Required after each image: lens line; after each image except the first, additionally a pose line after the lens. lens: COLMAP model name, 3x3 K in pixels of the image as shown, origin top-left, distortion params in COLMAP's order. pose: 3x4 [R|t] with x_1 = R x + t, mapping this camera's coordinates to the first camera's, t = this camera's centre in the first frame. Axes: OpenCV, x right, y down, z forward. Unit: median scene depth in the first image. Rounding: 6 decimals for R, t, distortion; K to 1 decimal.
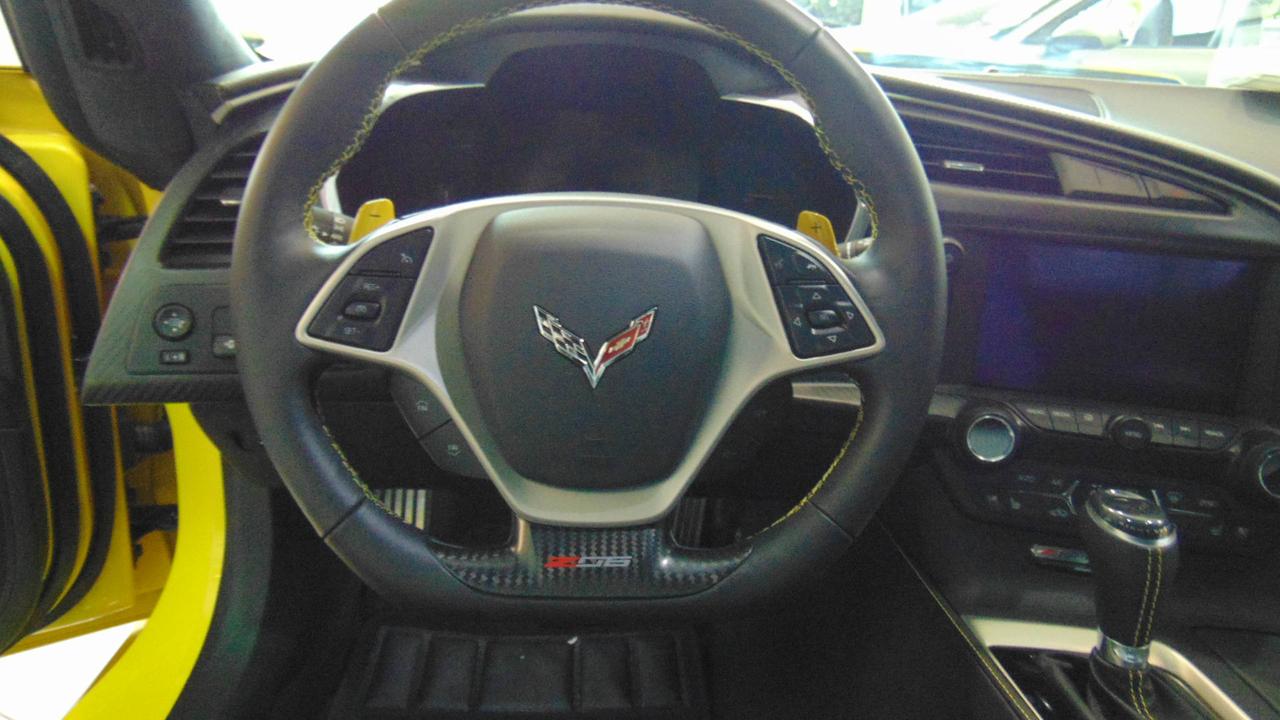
lens RADIAL K [[951.1, 0, 640.0], [0, 951.1, 360.0], [0, 0, 1]] dist [-0.042993, 0.077458]
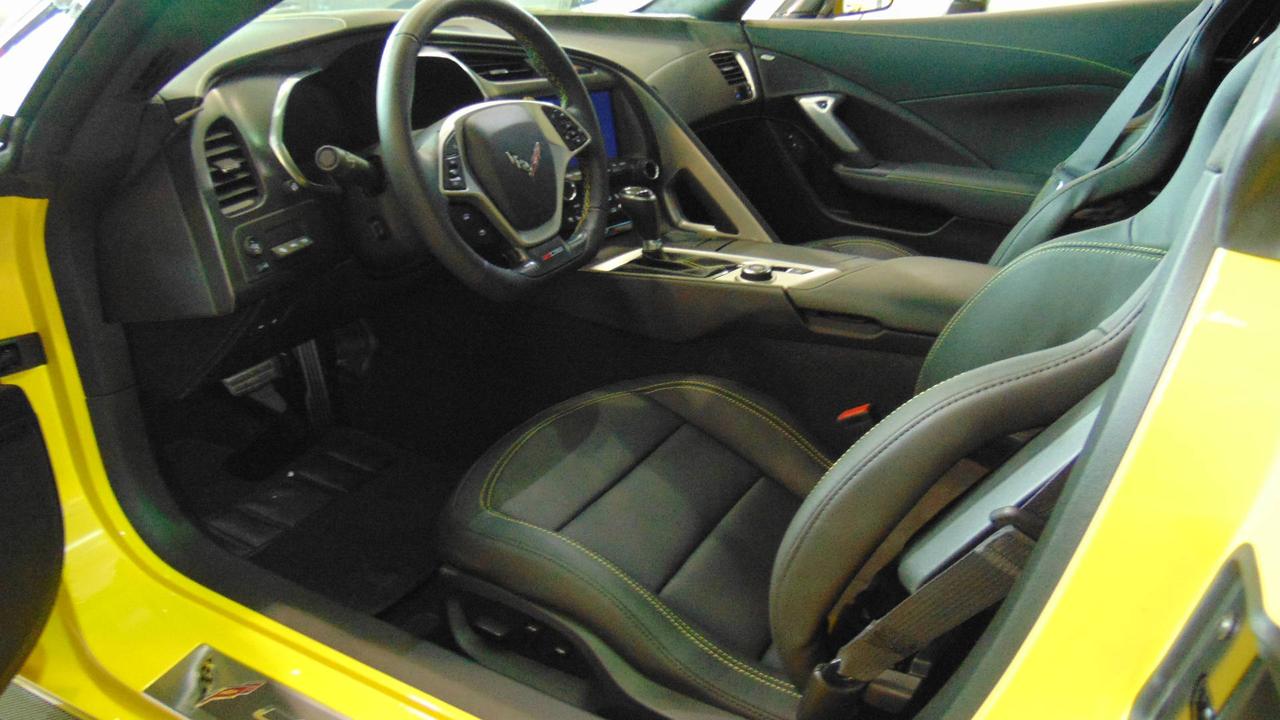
lens RADIAL K [[951.1, 0, 640.0], [0, 951.1, 360.0], [0, 0, 1]] dist [-0.042993, 0.077458]
pose [[0.528761, -0.389490, 0.754128, -1.426854], [0.327615, 0.913296, 0.241988, -0.036835], [-0.782995, 0.119110, 0.610518, -0.456008]]
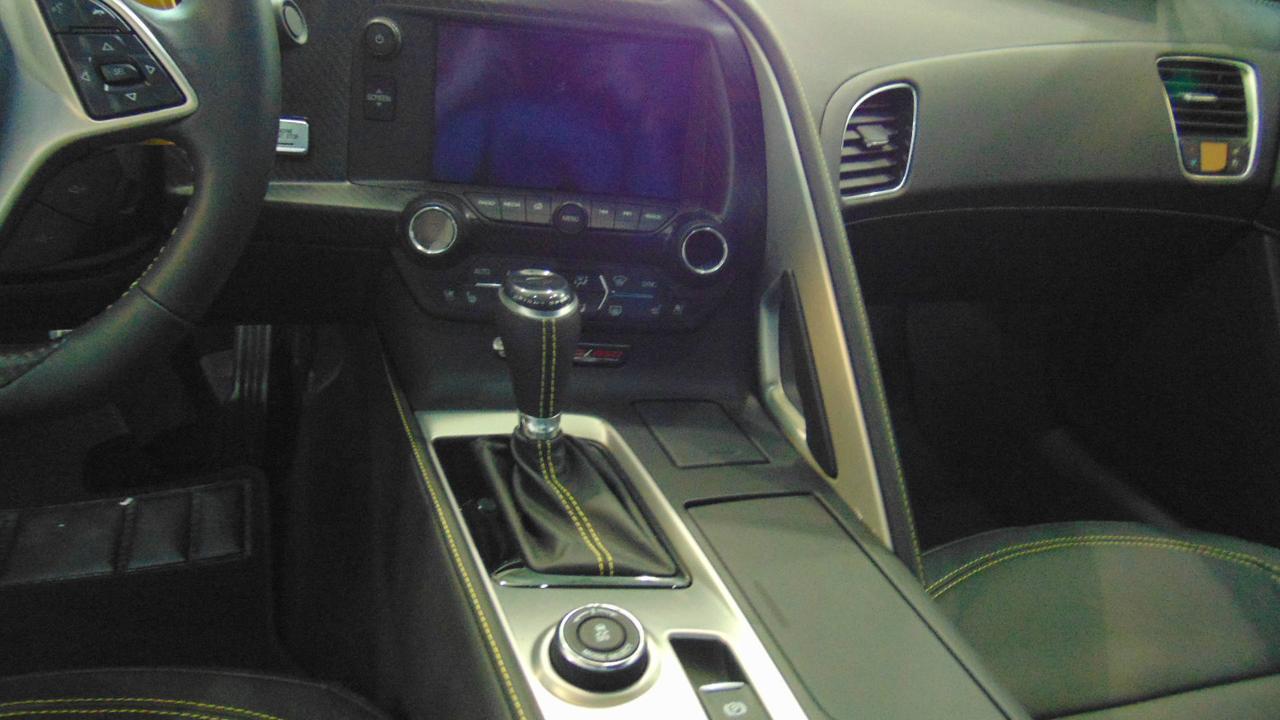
lens RADIAL K [[951.1, 0, 640.0], [0, 951.1, 360.0], [0, 0, 1]] dist [-0.042993, 0.077458]
pose [[0.959281, -0.075991, 0.272040, 0.313104], [0.038436, 0.989290, 0.140811, 0.089822], [-0.279827, -0.124621, 0.951928, -0.002948]]
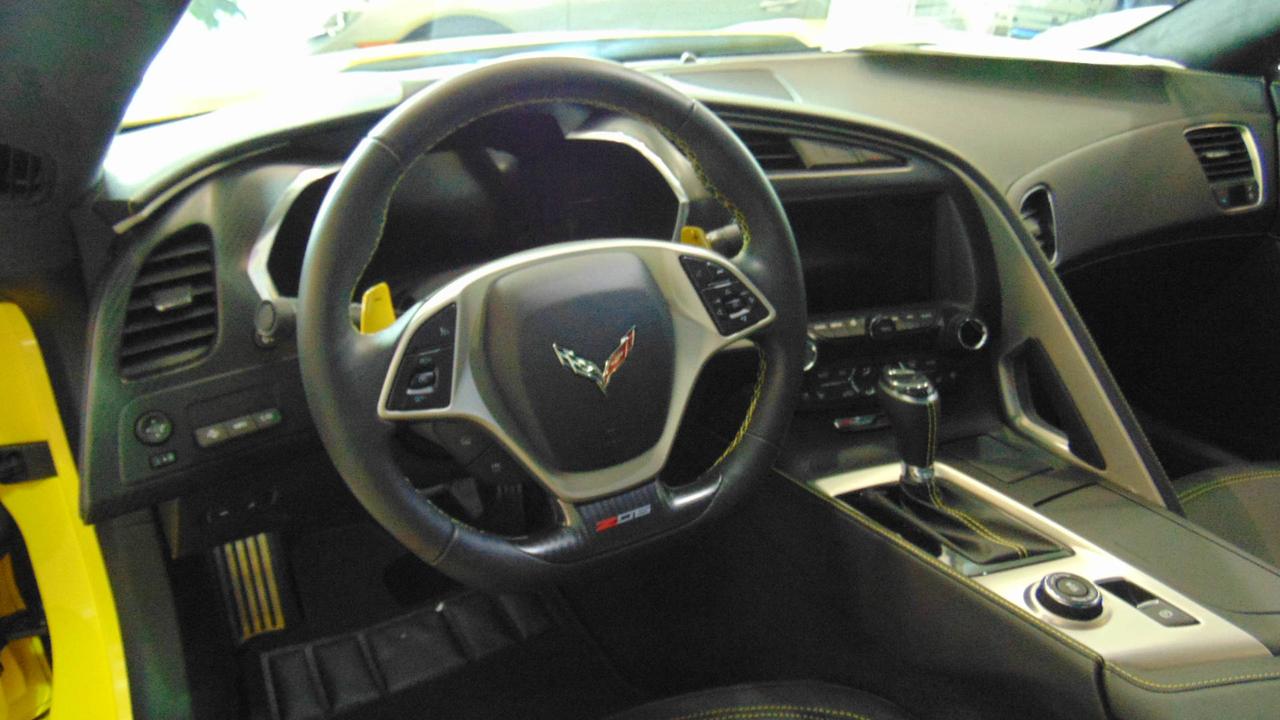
lens RADIAL K [[951.1, 0, 640.0], [0, 951.1, 360.0], [0, 0, 1]] dist [-0.042993, 0.077458]
pose [[0.897762, -0.236447, 0.371640, -0.380072], [0.207096, 0.971222, 0.117639, -0.127754], [-0.388760, -0.028647, 0.920894, -0.202639]]
